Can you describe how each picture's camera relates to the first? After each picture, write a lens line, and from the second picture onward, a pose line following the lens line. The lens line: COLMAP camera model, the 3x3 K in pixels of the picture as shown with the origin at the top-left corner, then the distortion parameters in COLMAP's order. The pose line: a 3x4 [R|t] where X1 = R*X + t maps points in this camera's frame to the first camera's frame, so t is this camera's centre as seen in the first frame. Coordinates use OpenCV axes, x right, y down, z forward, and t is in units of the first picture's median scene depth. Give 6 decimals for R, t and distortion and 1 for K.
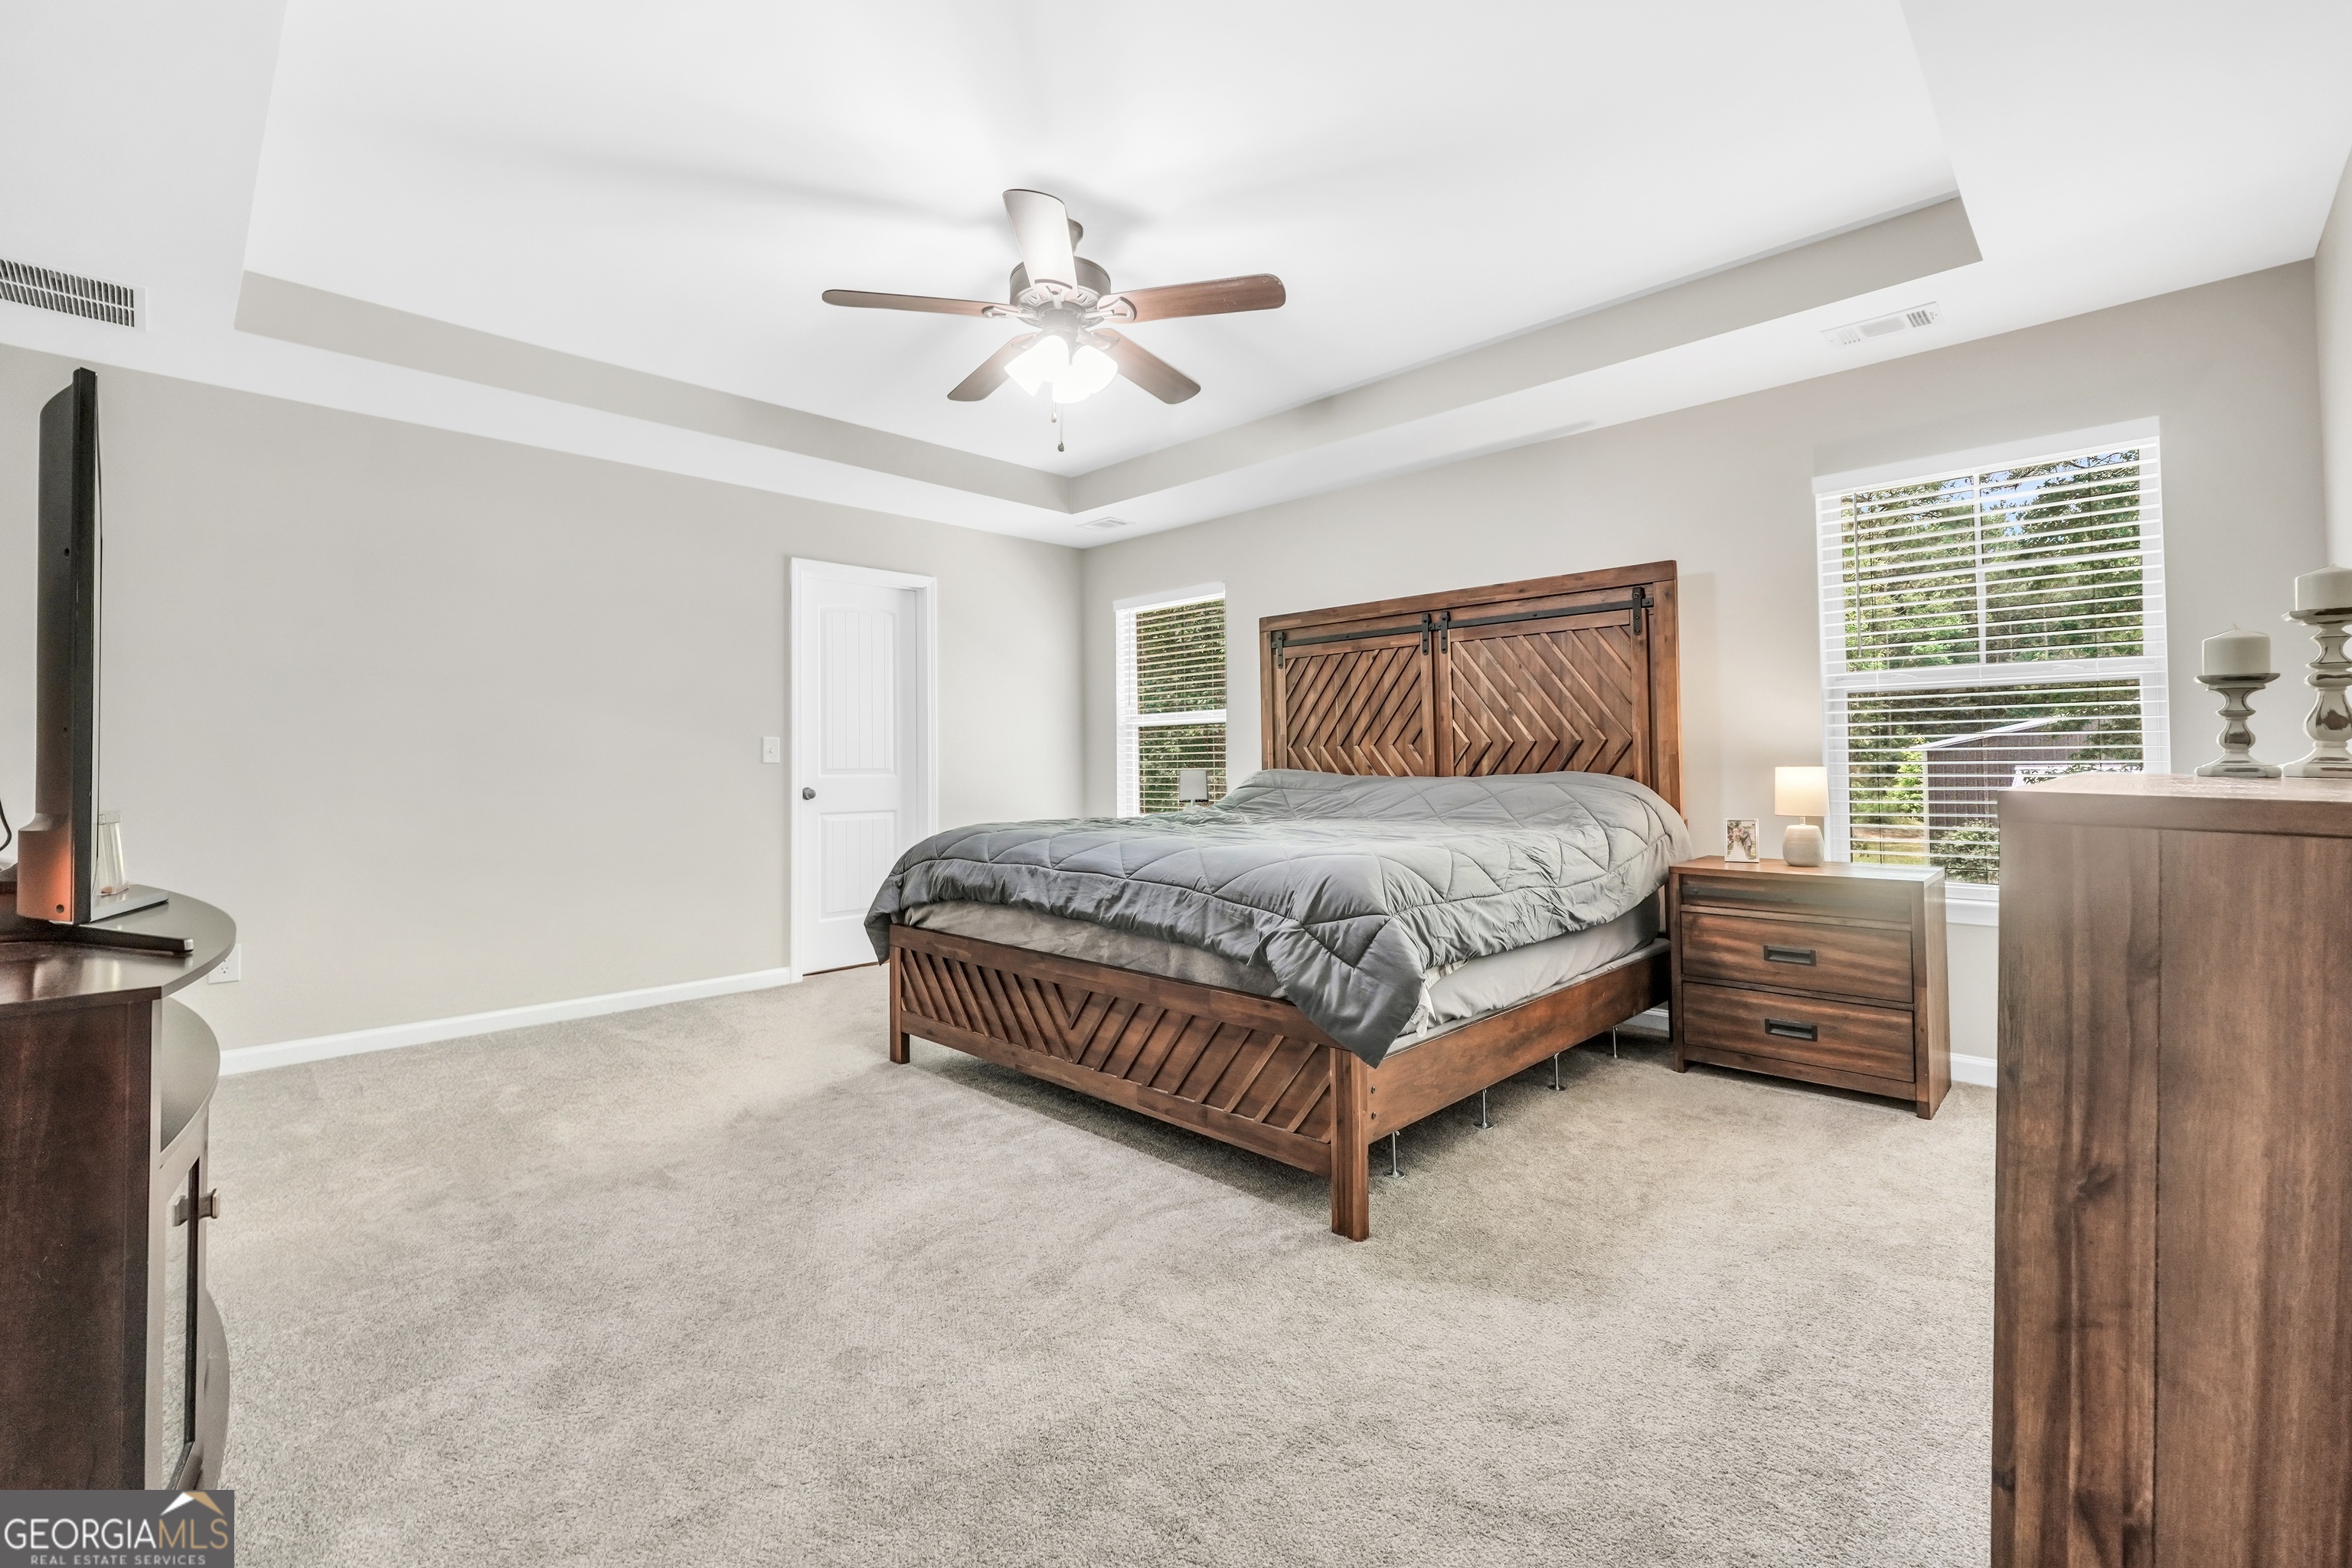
lens RADIAL K [[984.3, 0, 1176.0], [0, 984.3, 784.0], [0, 0, 1]] dist [-0.062503, 0.000019]
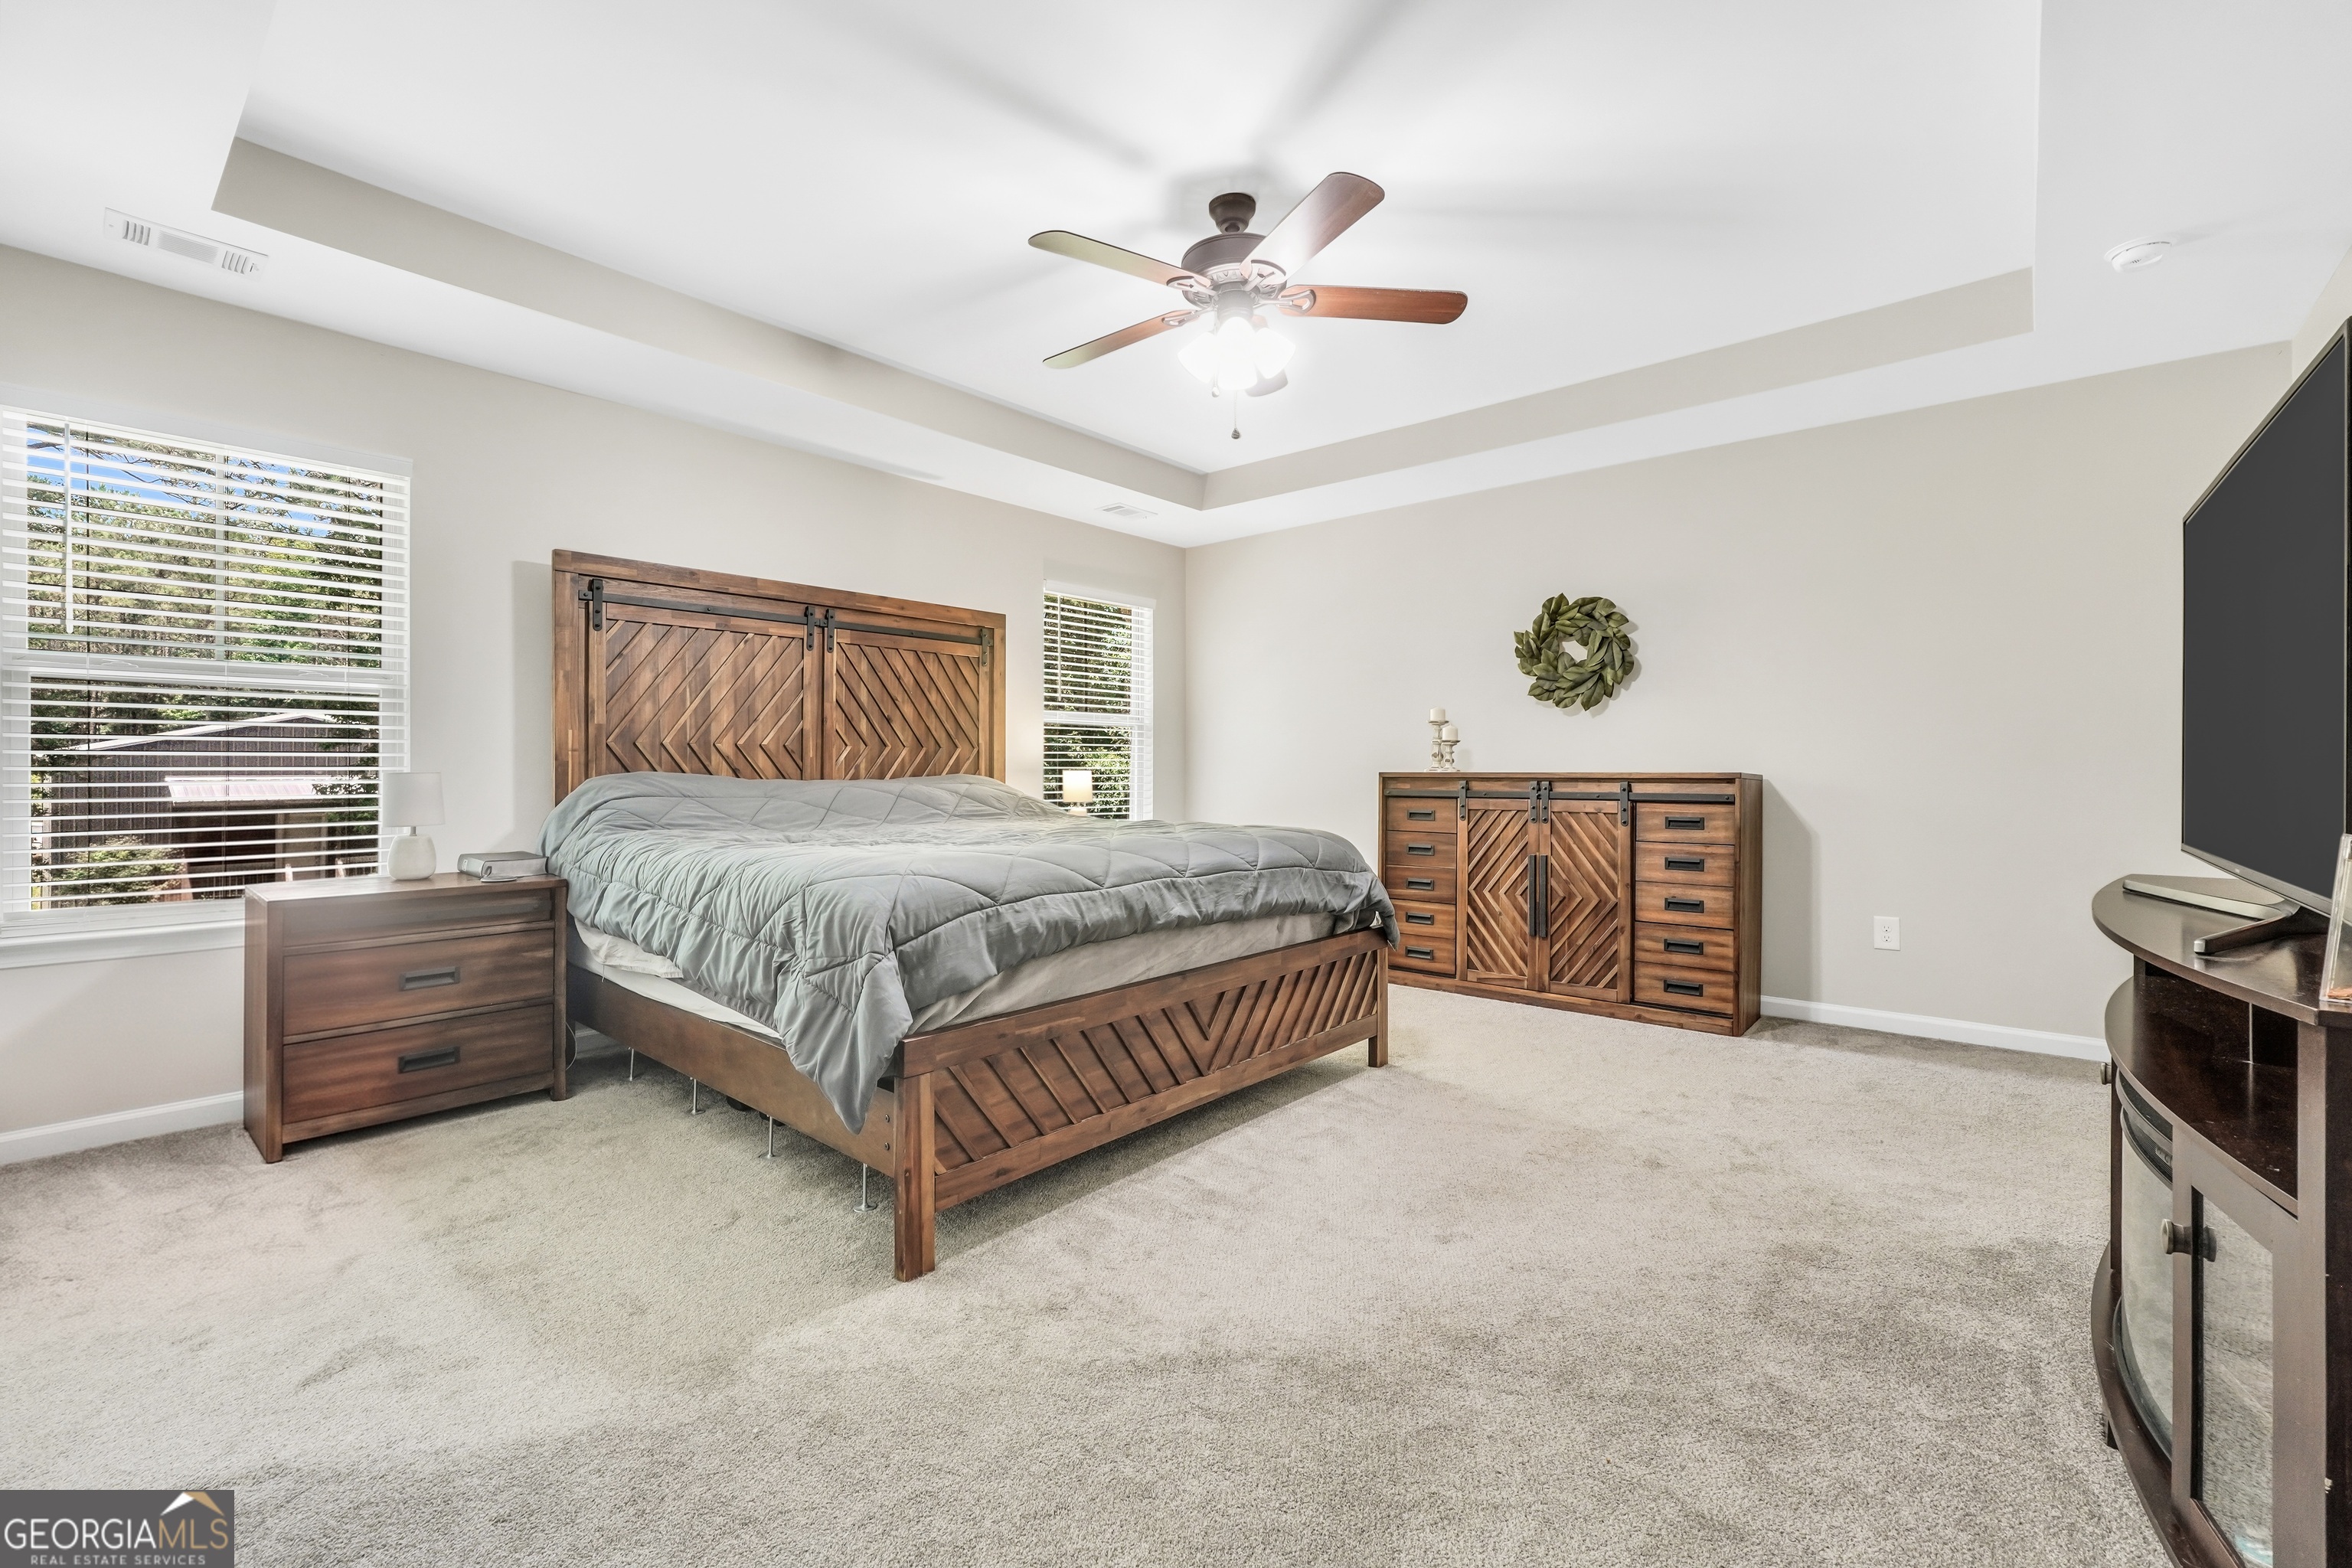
lens RADIAL K [[993.7, 0, 1176.0], [0, 993.7, 784.0], [0, 0, 1]] dist [-0.010746, -0.000021]
pose [[-0.050978, -0.007499, 0.998672, -0.889063], [0.016530, 0.999828, 0.008351, -0.008771], [-0.998563, 0.016934, -0.050845, 0.883814]]
